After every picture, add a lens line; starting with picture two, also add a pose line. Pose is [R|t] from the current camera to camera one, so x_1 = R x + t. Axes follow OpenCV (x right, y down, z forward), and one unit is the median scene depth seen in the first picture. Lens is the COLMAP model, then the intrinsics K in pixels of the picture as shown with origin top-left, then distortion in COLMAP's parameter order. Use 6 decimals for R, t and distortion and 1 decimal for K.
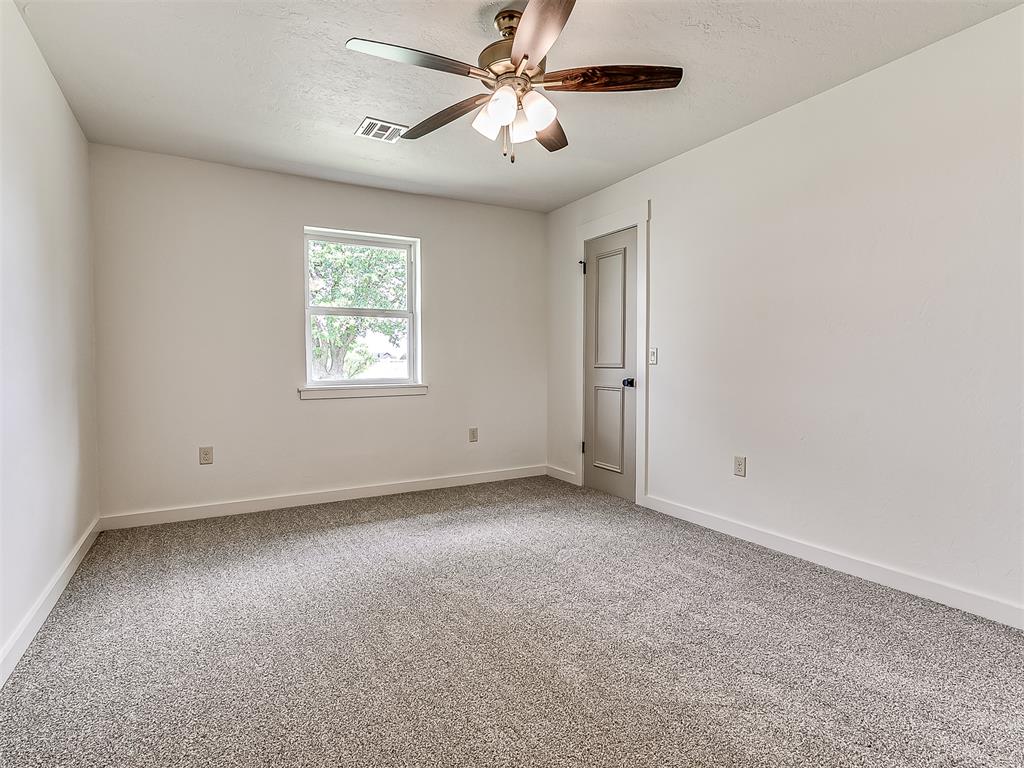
lens RADIAL K [[535.3, 0, 504.7], [0, 535.3, 382.4], [0, 0, 1]] dist [0.001041, 0.000380]
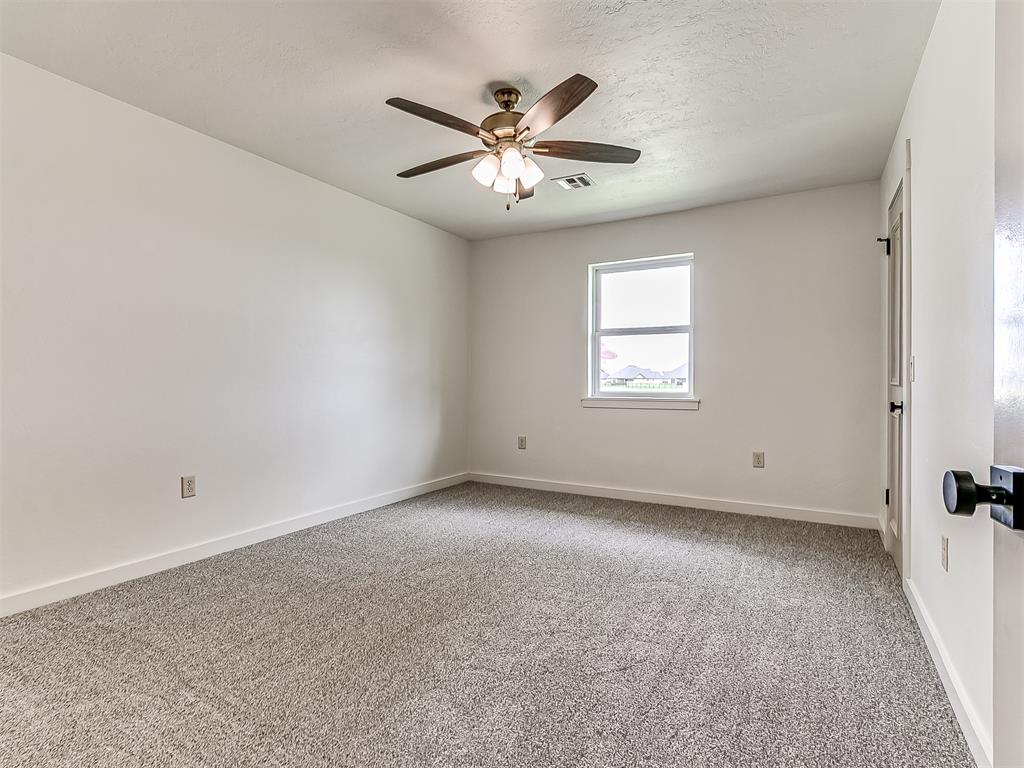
lens RADIAL K [[535.3, 0, 504.7], [0, 535.3, 382.4], [0, 0, 1]] dist [0.001041, 0.000380]
pose [[0.511587, 0.010473, -0.859168, 0.580105], [-0.037828, 0.999231, -0.010344, -0.004707], [0.858399, 0.037793, 0.511589, 0.224130]]
